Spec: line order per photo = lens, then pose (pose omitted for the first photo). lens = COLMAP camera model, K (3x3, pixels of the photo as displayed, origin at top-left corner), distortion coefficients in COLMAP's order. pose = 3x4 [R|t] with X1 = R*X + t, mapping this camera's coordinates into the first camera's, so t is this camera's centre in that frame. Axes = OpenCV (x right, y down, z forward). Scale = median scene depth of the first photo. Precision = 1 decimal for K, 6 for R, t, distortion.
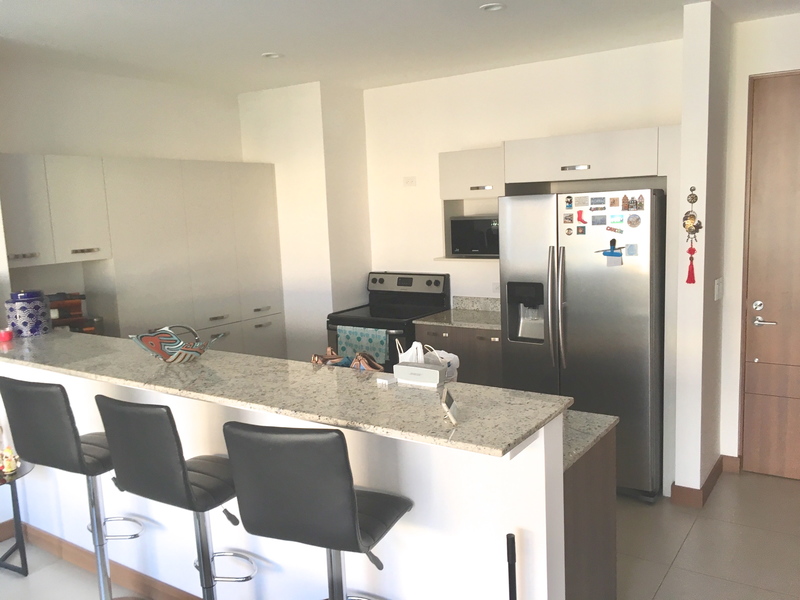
lens RADIAL K [[689.5, 0, 400.0], [0, 689.5, 300.0], [0, 0, 1]] dist [0.000870, -0.009069]
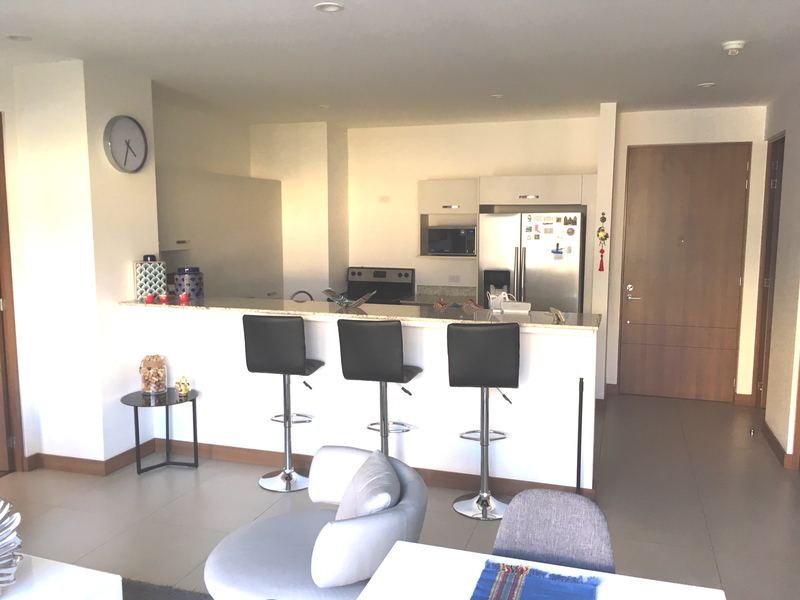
lens RADIAL K [[689.5, 0, 400.0], [0, 689.5, 300.0], [0, 0, 1]] dist [0.000870, -0.009069]
pose [[0.960623, 0.005494, 0.277801, -0.448718], [0.001067, 0.999724, -0.023460, 0.075124], [-0.277854, 0.022832, 0.960352, -0.398793]]
